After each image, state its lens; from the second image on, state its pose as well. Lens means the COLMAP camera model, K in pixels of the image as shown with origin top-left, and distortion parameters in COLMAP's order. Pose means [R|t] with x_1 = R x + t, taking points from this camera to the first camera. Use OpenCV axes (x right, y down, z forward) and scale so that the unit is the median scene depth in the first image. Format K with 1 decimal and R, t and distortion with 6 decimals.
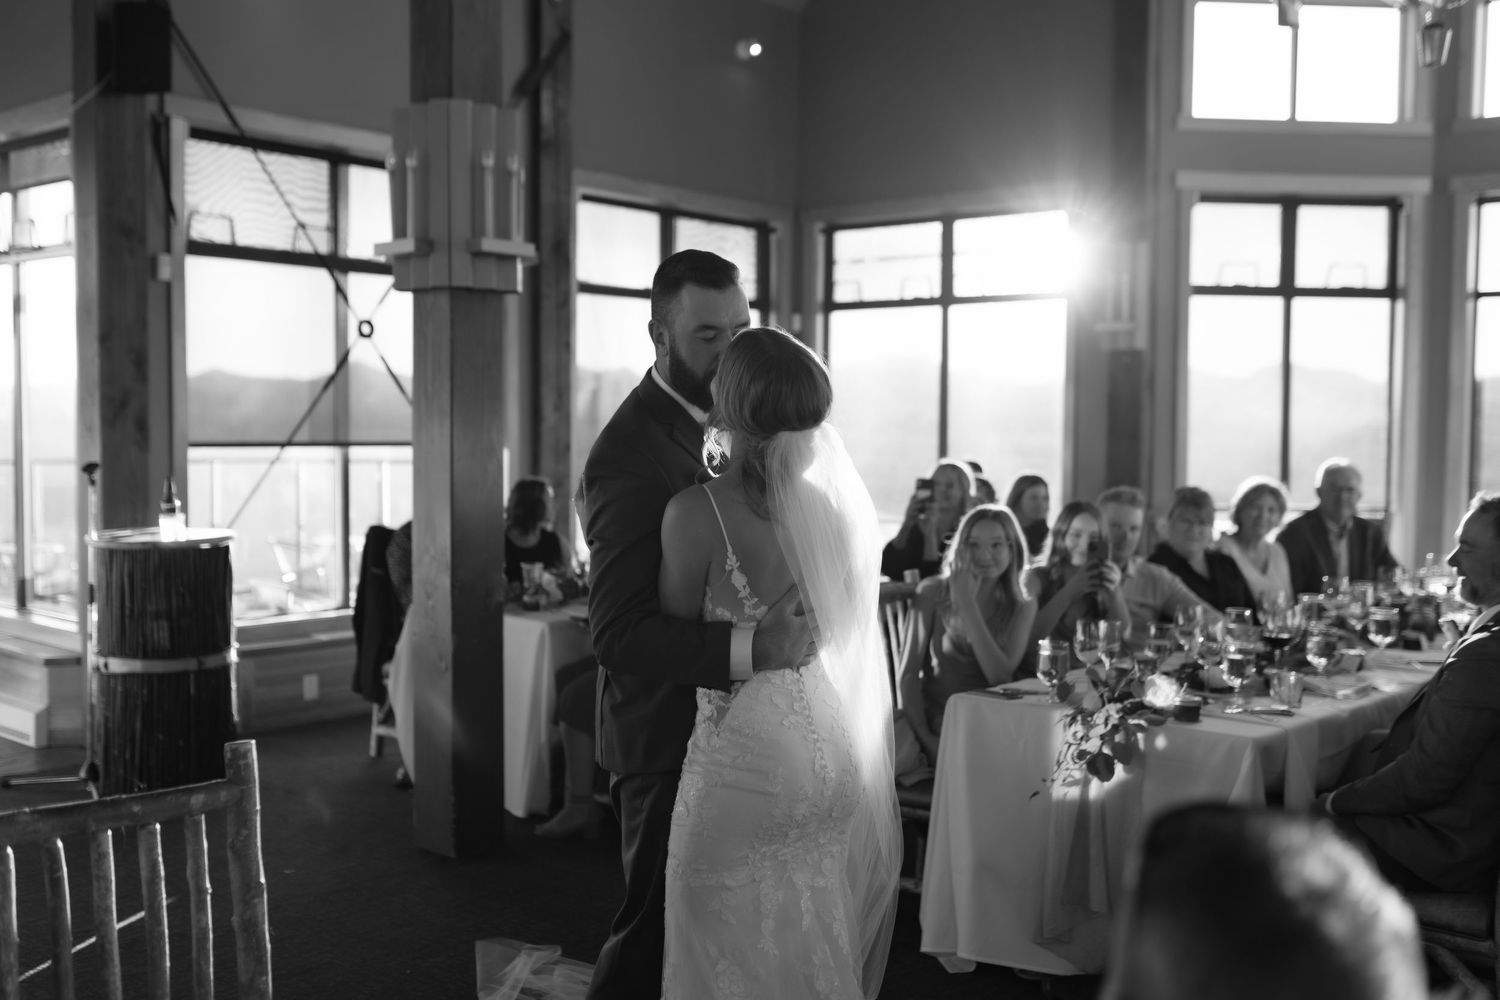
lens RADIAL K [[1521.1, 0, 735.1], [0, 1521.1, 495.3], [0, 0, 1]] dist [0.018981, 0.000000]
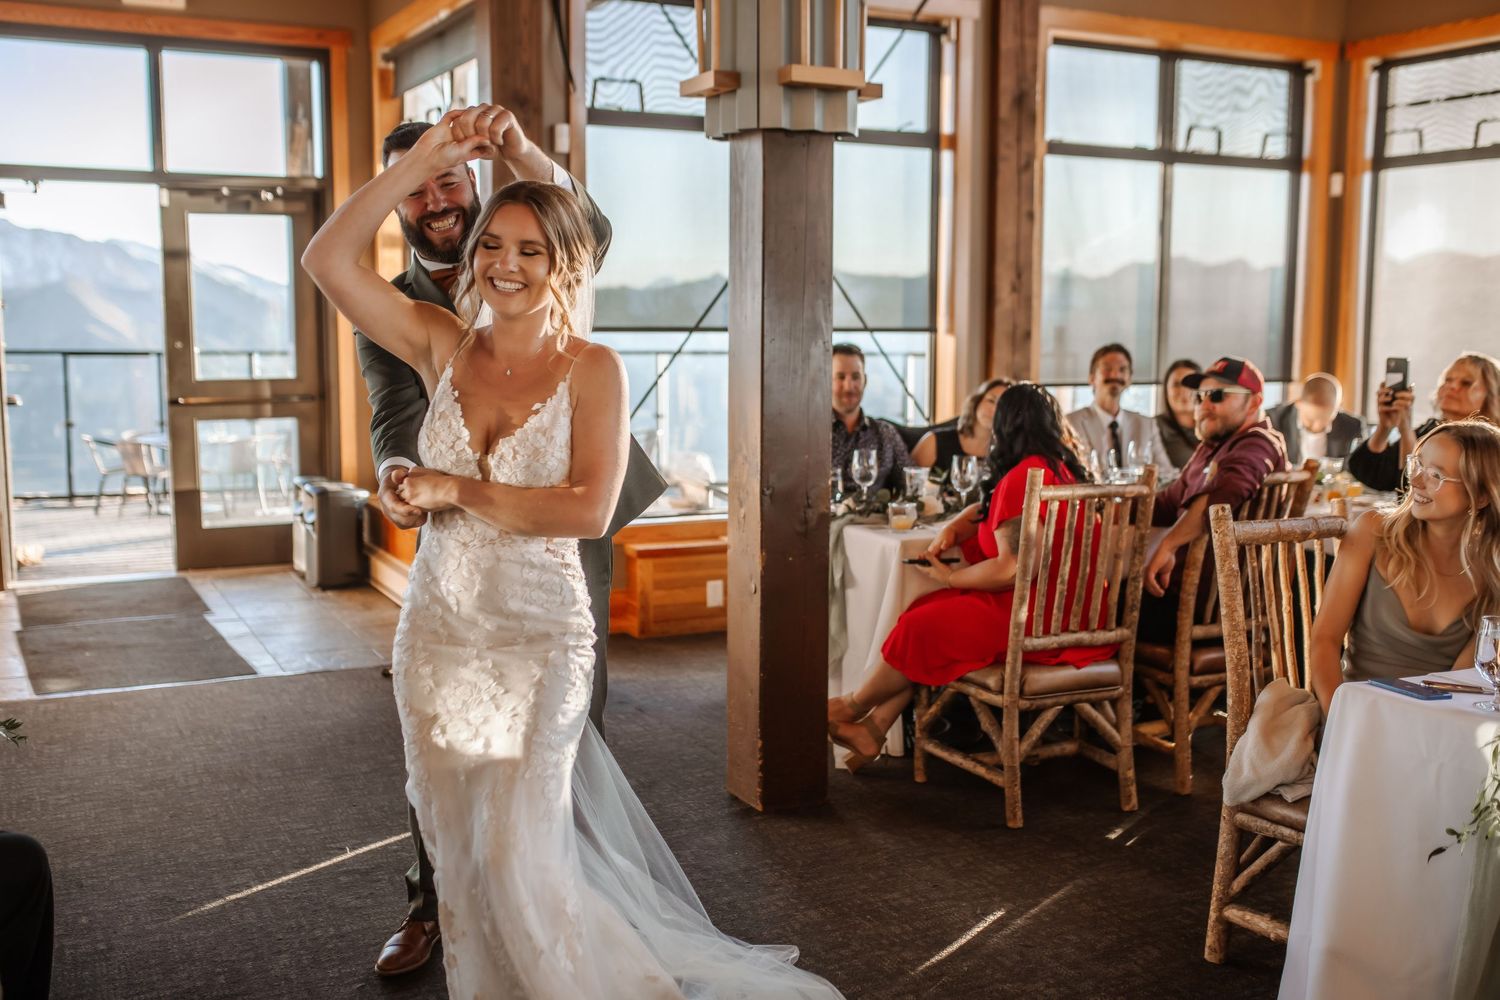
lens RADIAL K [[1521.1, 0, 754.3], [0, 1521.1, 507.8], [0, 0, 1]] dist [0.018981, 0.000000]
pose [[0.929742, 0.041699, -0.365843, 0.096797], [-0.014294, 0.996905, 0.077301, 0.002569], [0.367934, -0.066641, 0.927461, 0.183078]]
